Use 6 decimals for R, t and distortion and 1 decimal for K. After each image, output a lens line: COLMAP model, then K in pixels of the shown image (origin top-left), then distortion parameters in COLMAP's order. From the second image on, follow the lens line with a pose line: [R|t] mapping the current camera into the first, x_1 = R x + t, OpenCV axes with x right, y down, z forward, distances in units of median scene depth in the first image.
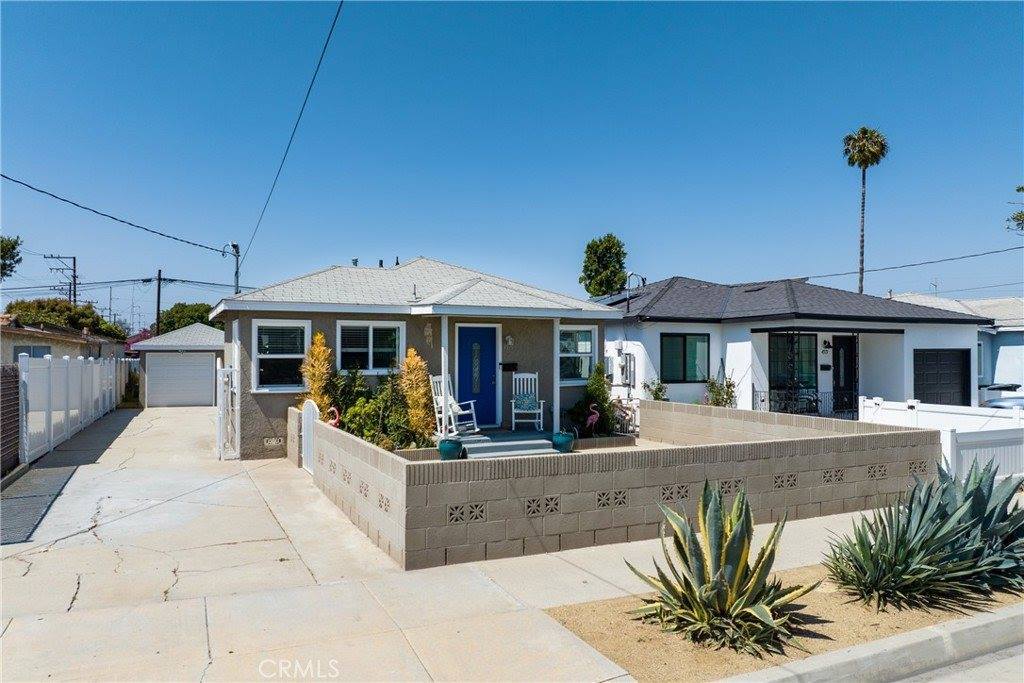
lens RADIAL K [[710.3, 0, 515.3], [0, 710.3, 343.3], [0, 0, 1]] dist [-0.030932, -0.002055]
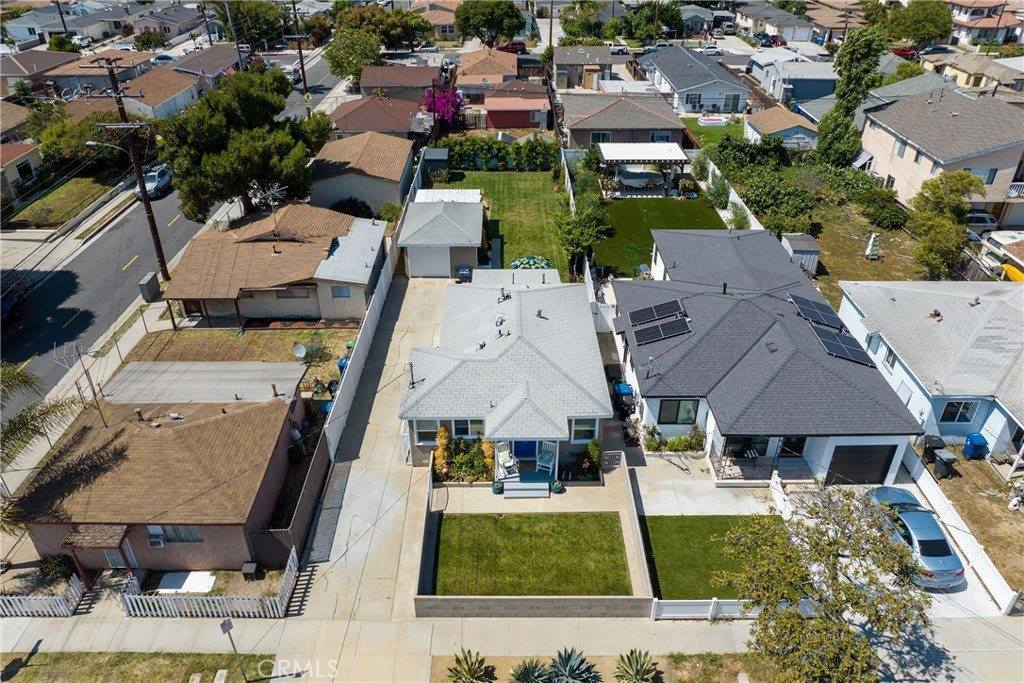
lens RADIAL K [[710.3, 0, 515.3], [0, 710.3, 343.3], [0, 0, 1]] dist [-0.030932, -0.002055]
pose [[0.906296, 0.225344, -0.357557, 0.596183], [0.005803, 0.839289, 0.543655, -1.311103], [0.422603, -0.494788, 0.759336, -0.381735]]
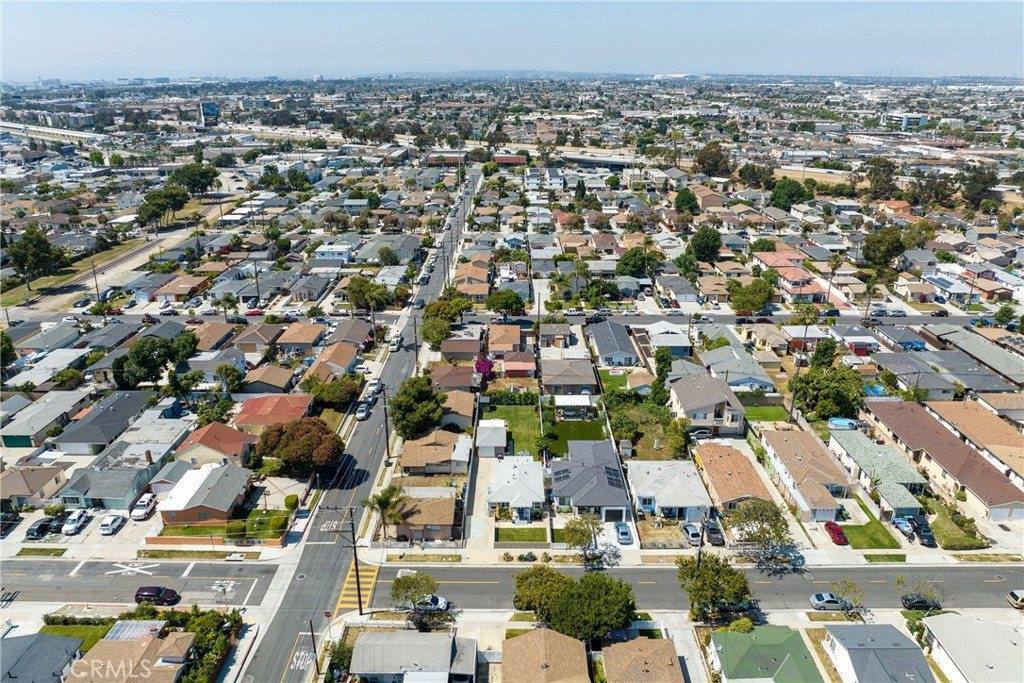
lens RADIAL K [[710.3, 0, 515.3], [0, 710.3, 343.3], [0, 0, 1]] dist [-0.030932, -0.002055]
pose [[0.903354, 0.147796, -0.402627, 2.610031], [0.008351, 0.932512, 0.361043, -4.219588], [0.428815, -0.329511, 0.841154, -4.603449]]
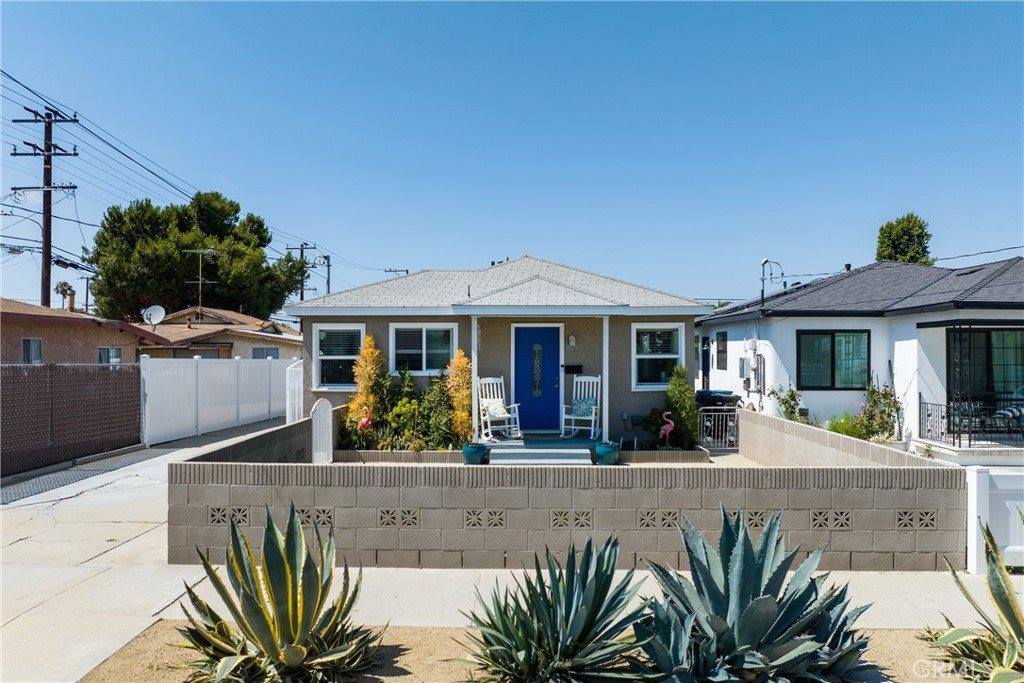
lens RADIAL K [[710.3, 0, 515.3], [0, 710.3, 343.3], [0, 0, 1]] dist [-0.030932, -0.002055]
pose [[0.897545, -0.006853, -0.440869, 0.364078], [0.007104, 0.999974, -0.001082, -0.000229], [0.440865, -0.002161, 0.897571, 0.141032]]
